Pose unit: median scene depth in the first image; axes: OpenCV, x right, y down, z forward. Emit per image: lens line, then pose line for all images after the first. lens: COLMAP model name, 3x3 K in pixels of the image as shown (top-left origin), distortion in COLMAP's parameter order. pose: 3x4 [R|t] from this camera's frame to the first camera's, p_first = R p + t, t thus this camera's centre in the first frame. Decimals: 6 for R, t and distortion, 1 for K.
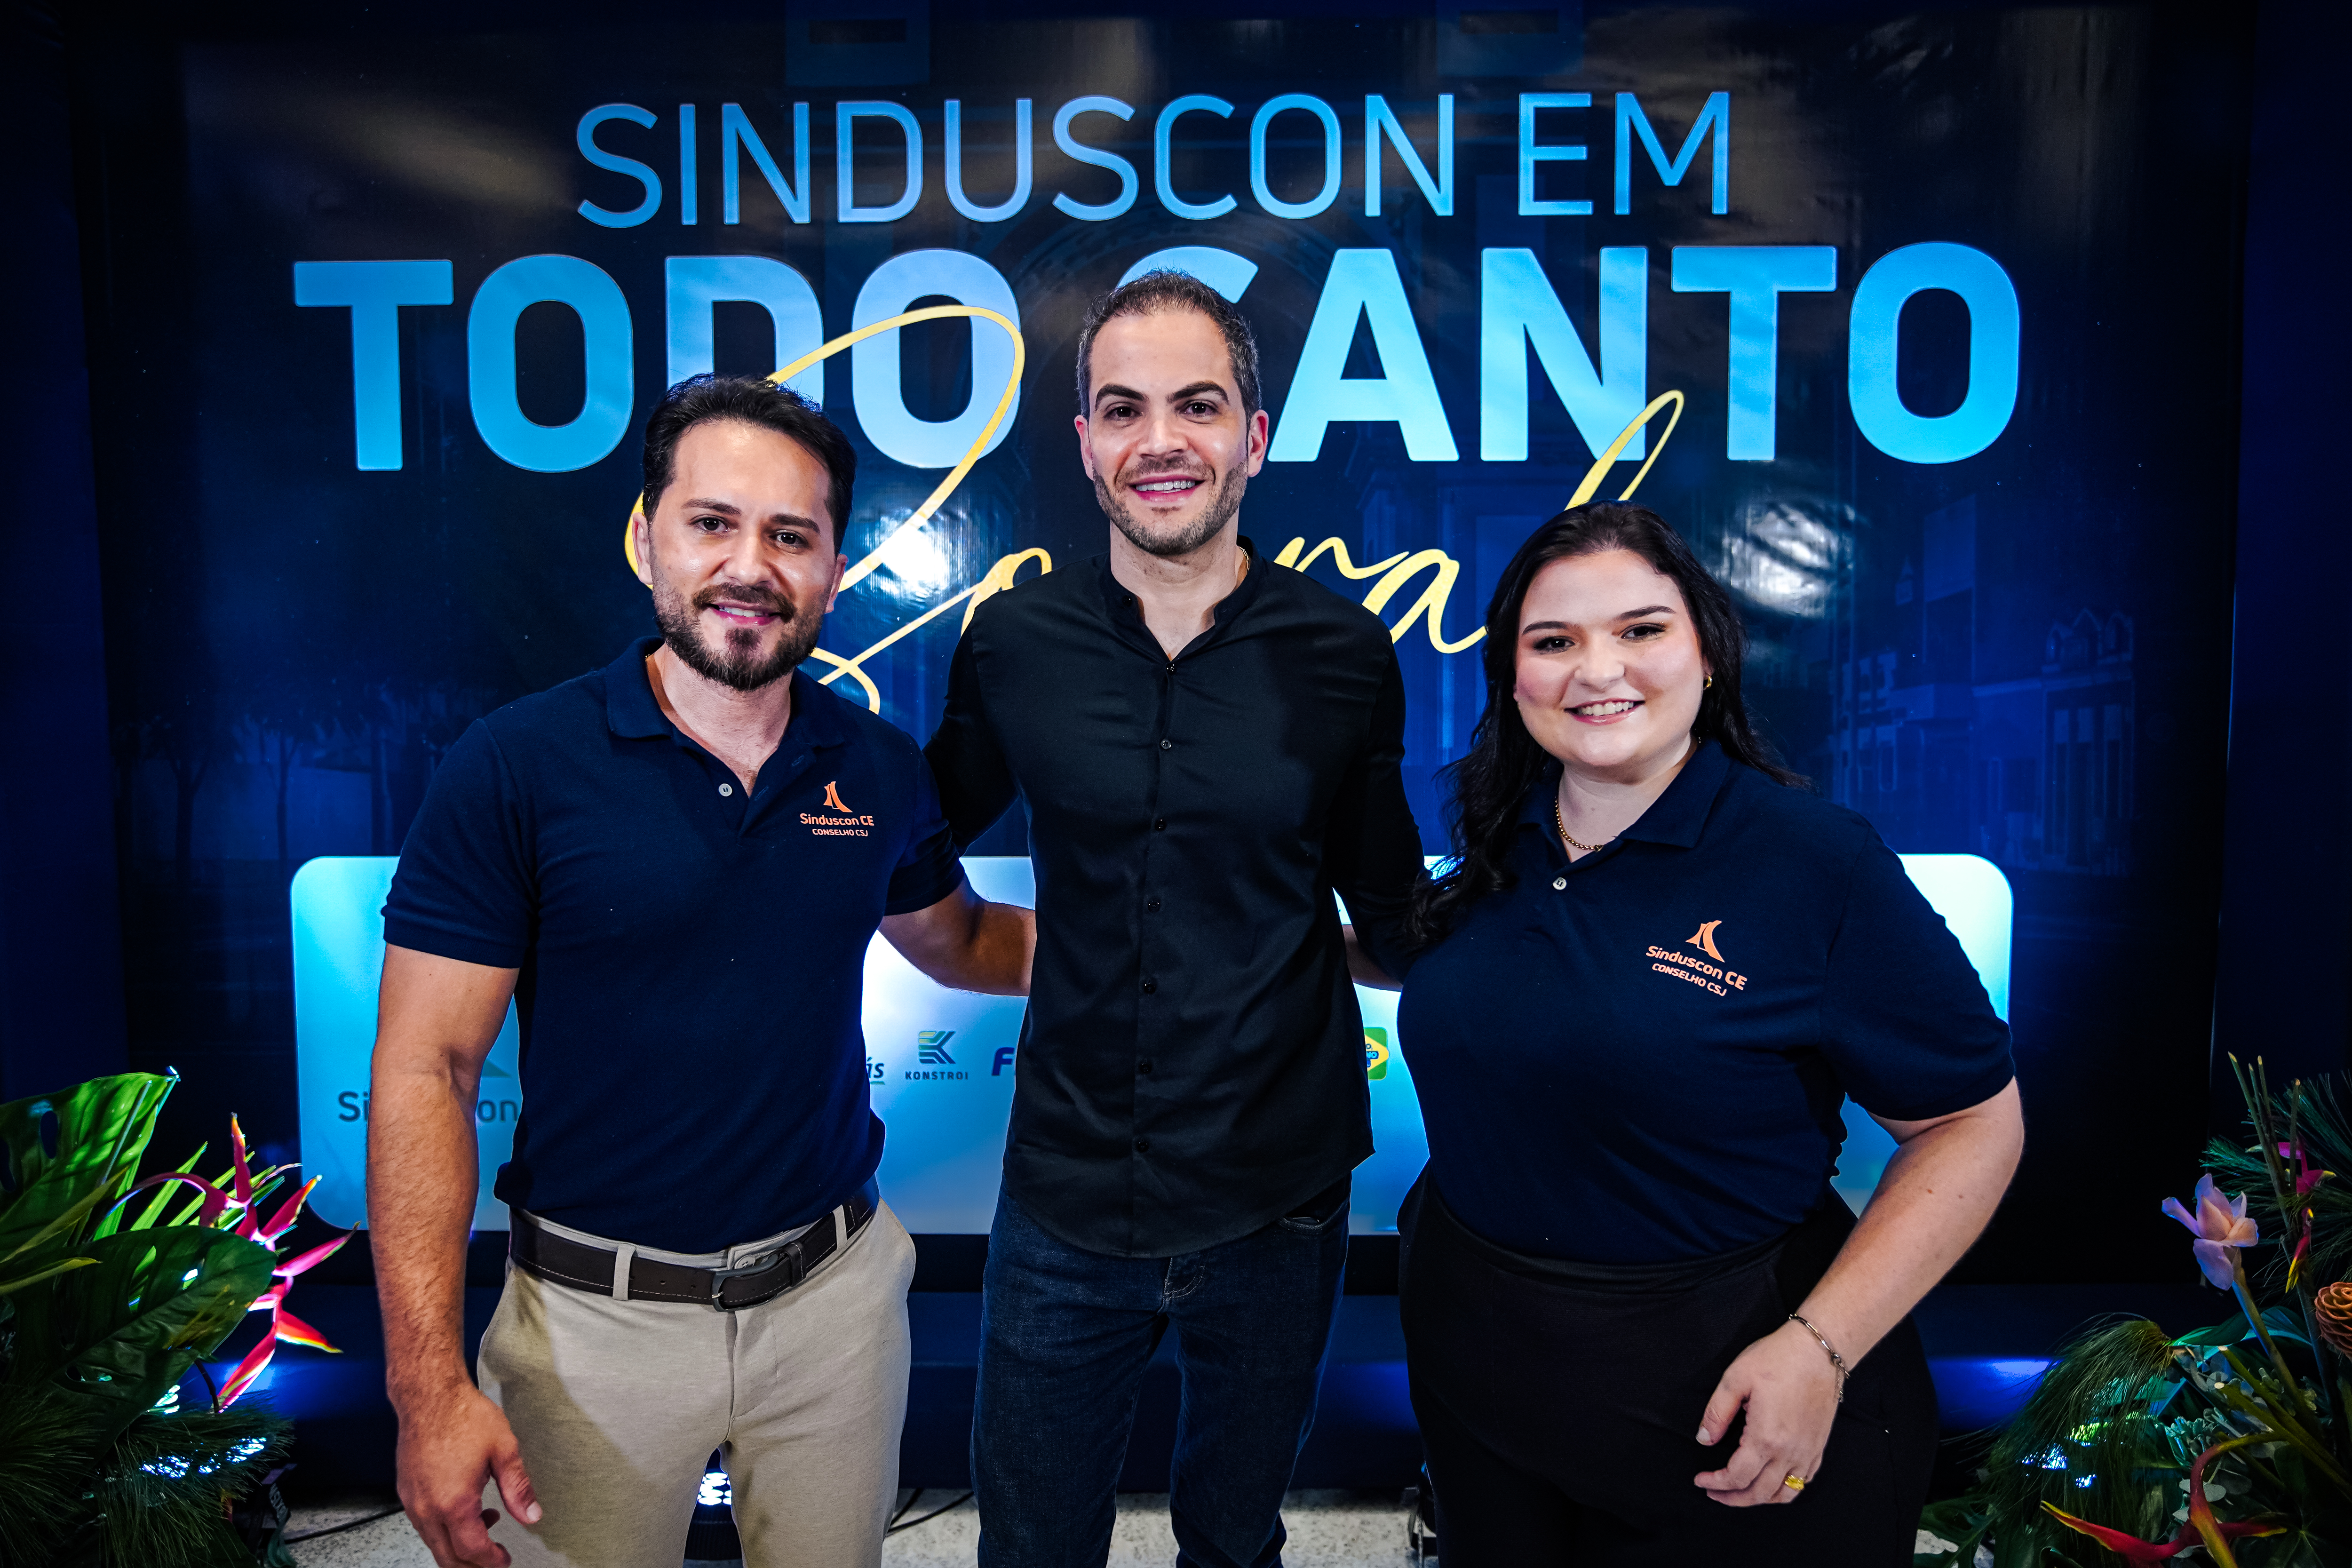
lens RADIAL K [[1335.1, 0, 1186.1], [0, 1335.1, 789.9], [0, 0, 1]] dist [-0.033914, 0.025174]
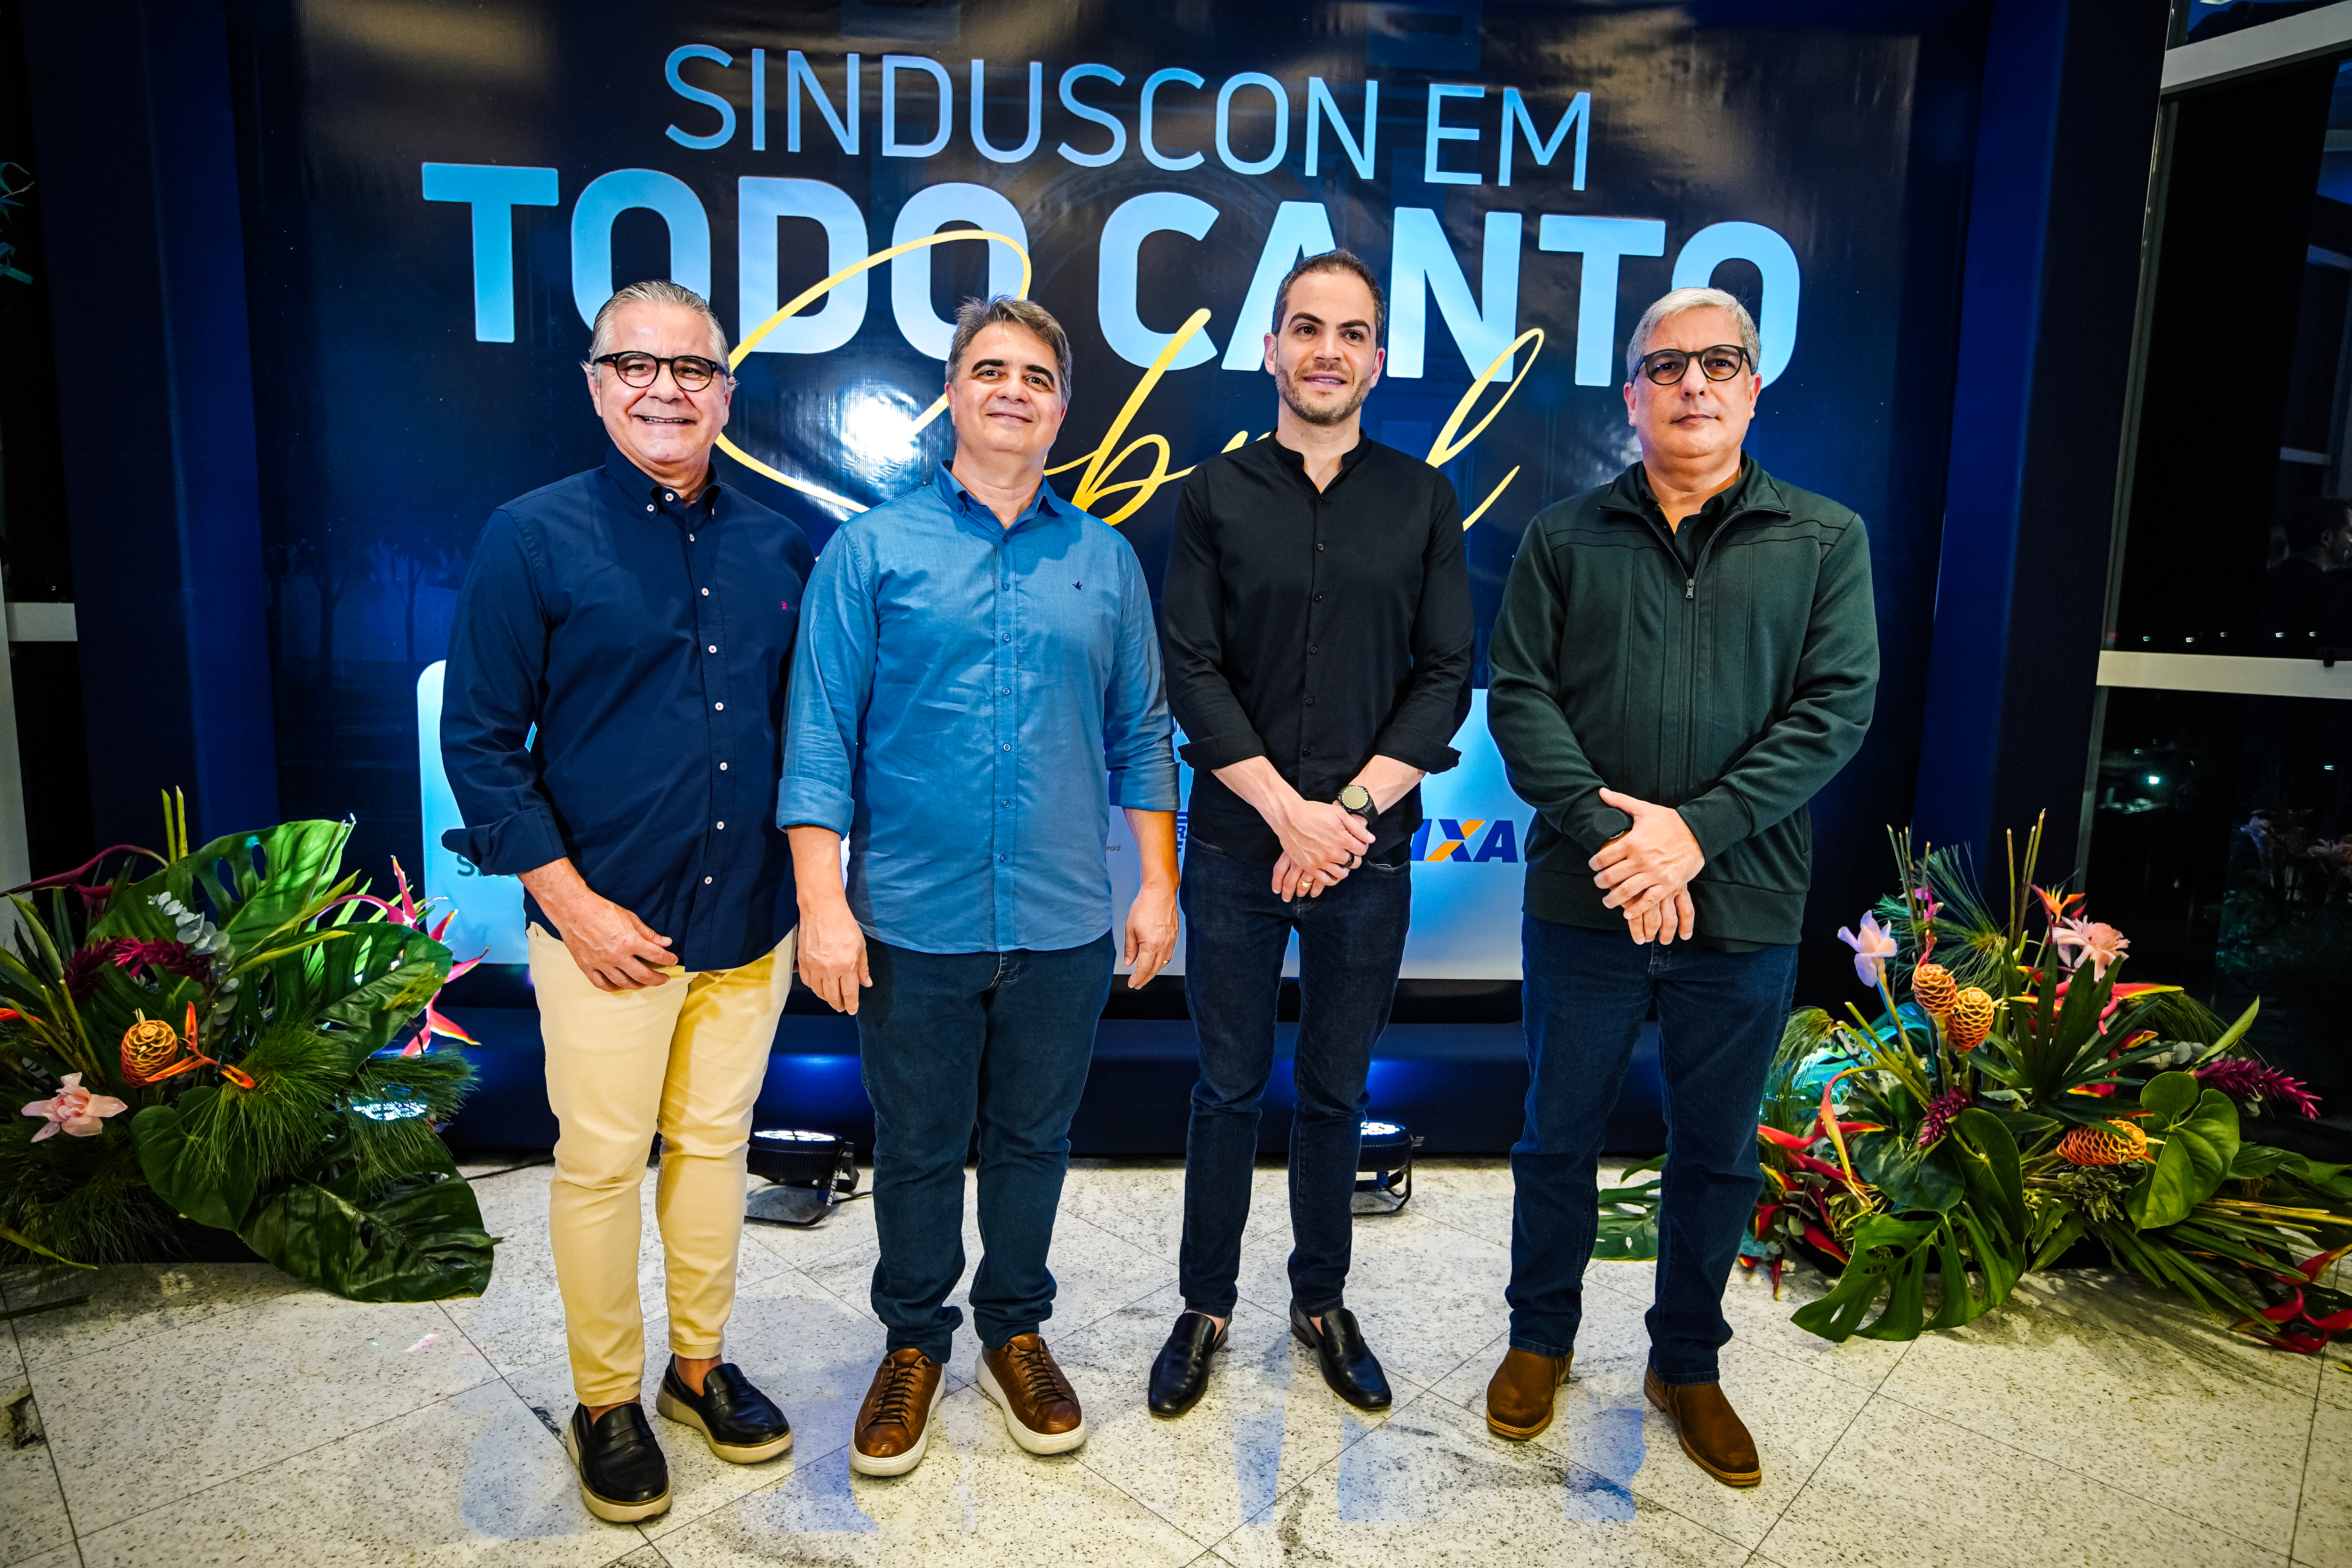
lens RADIAL K [[1335.1, 0, 1182.7], [0, 1335.1, 790.4], [0, 0, 1]] dist [-0.033914, 0.025174]
pose [[0.997143, 0.025081, 0.071252, -0.056196], [-0.030034, 0.997143, 0.069312, 0.067778], [-0.069310, -0.071254, 0.995047, -0.290646]]
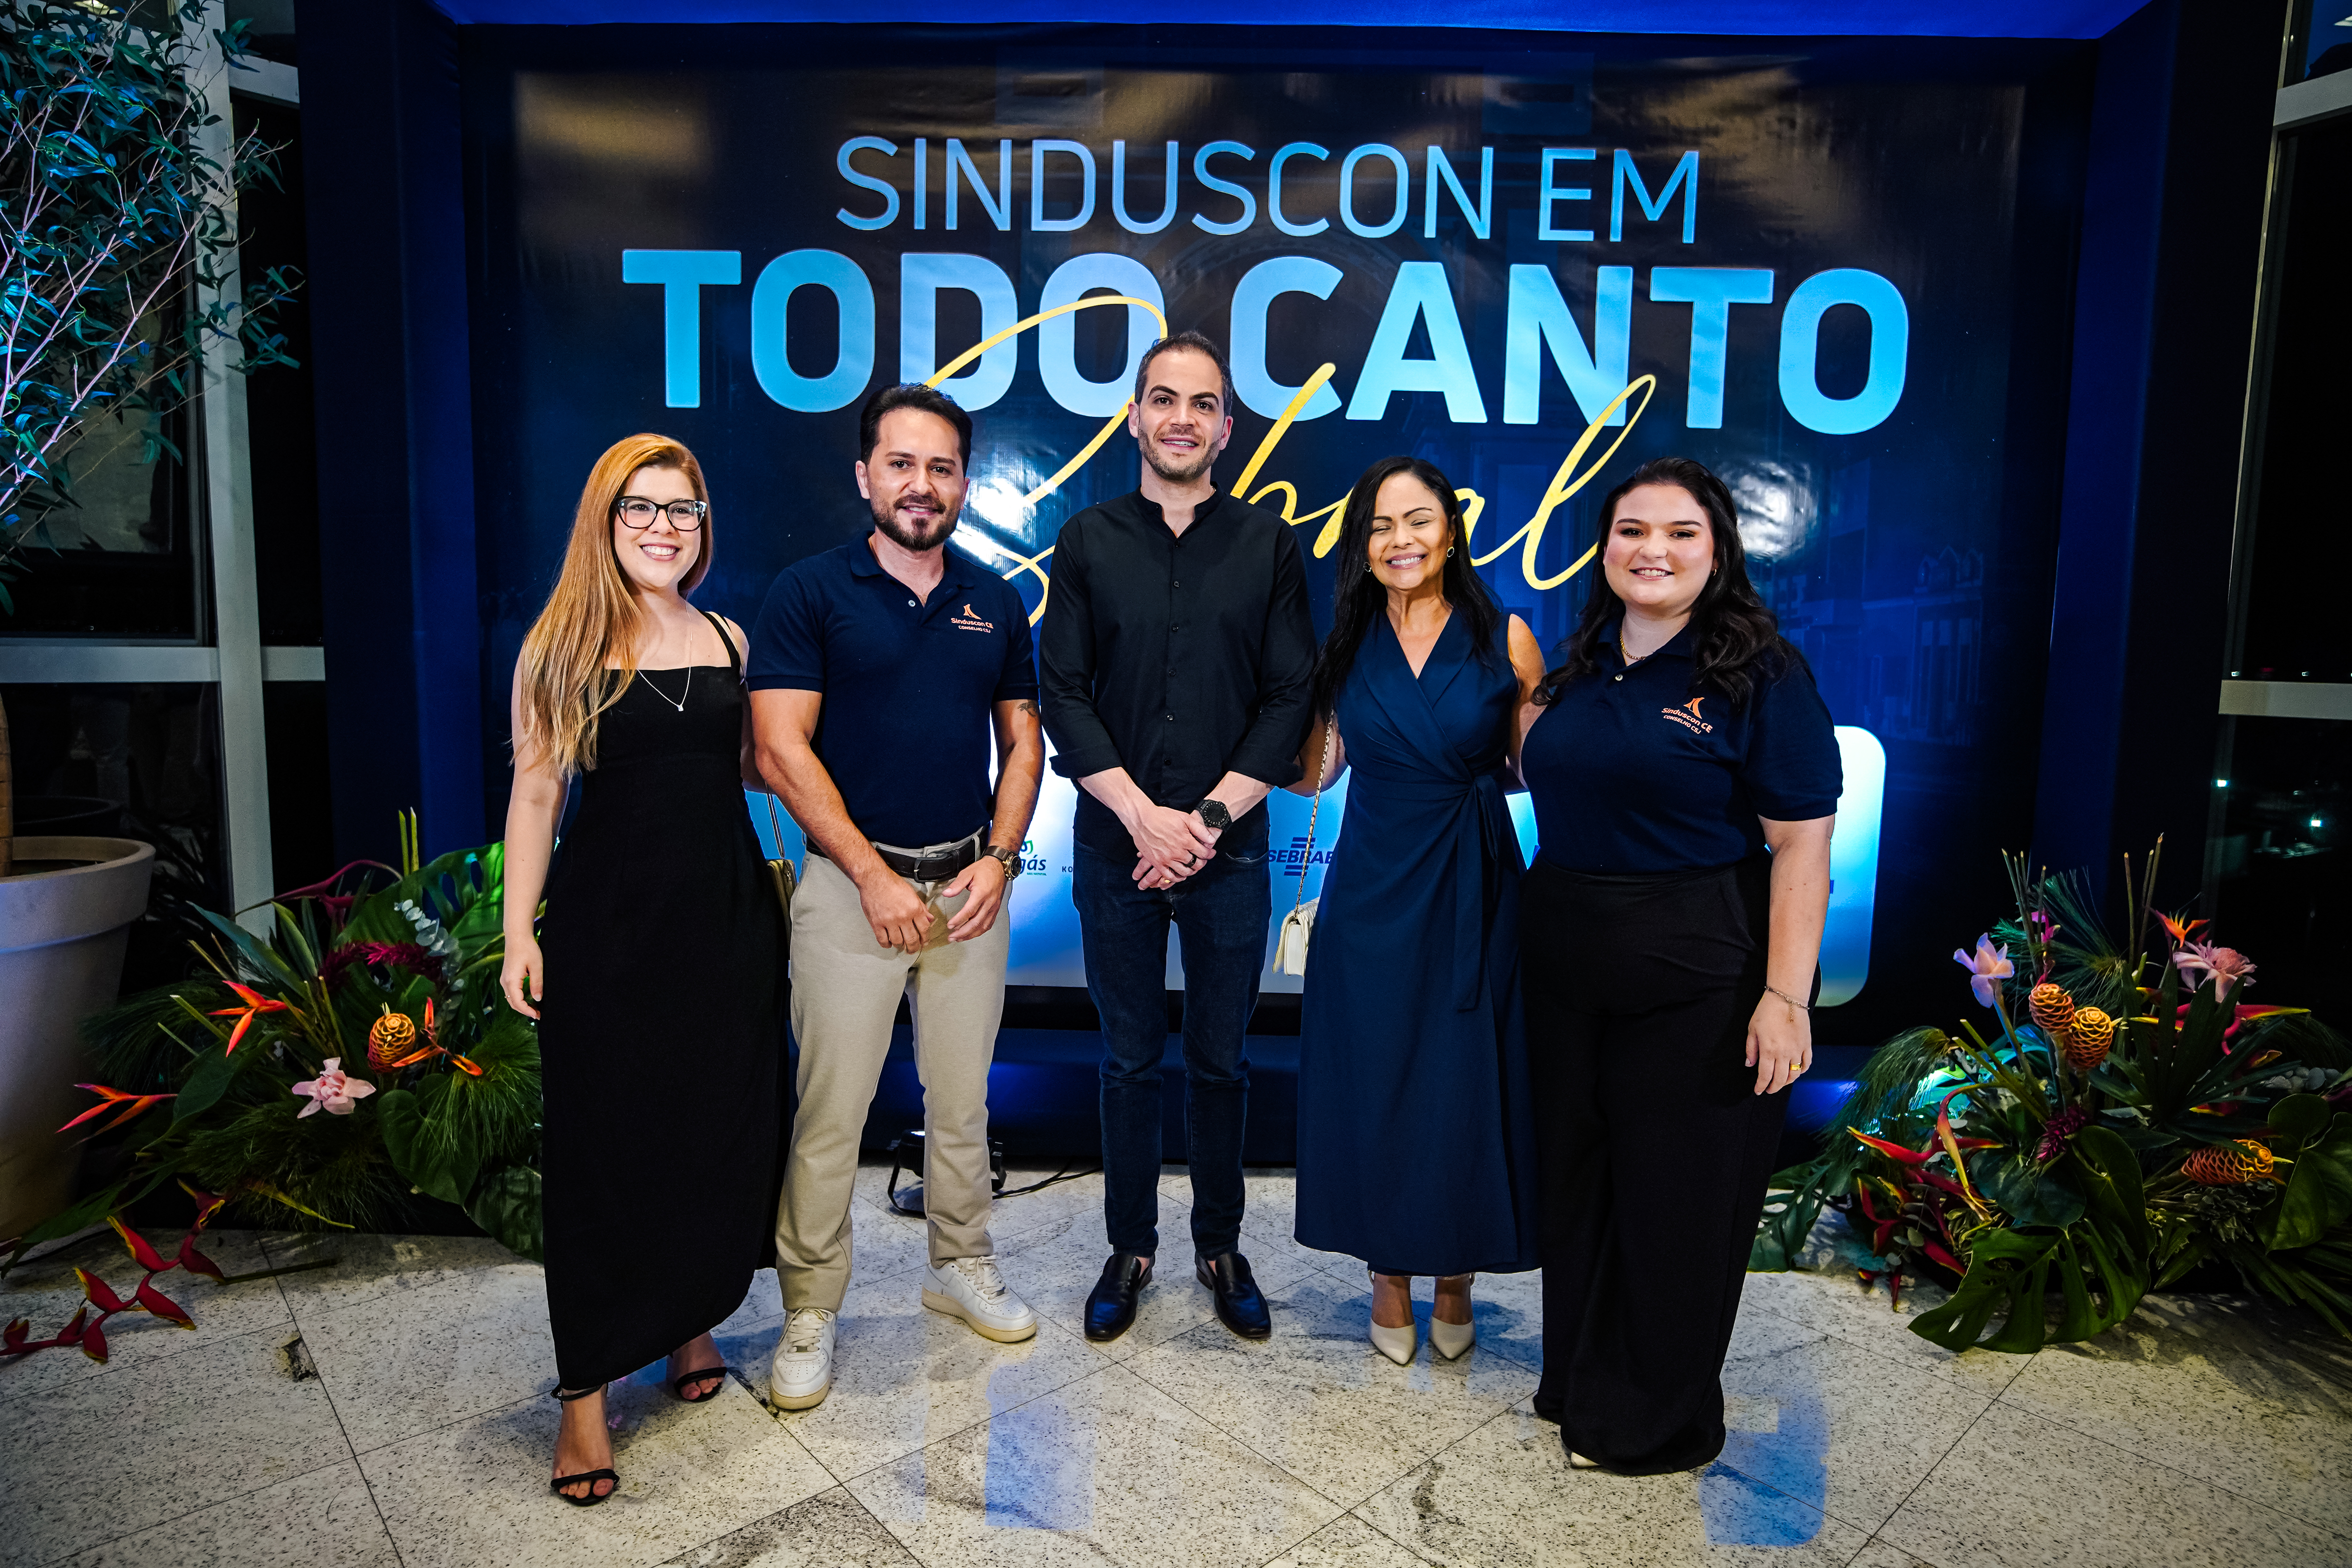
lens RADIAL K [[1335.1, 0, 1181.4], [0, 1335.1, 791.8], [0, 0, 1]] dist [-0.033914, 0.025174]
pose [[0.999593, 0.027975, -0.005561, -0.087274], [-0.027720, 0.998747, 0.041674, 0.079232], [0.006720, -0.041503, 0.999116, -0.366416]]
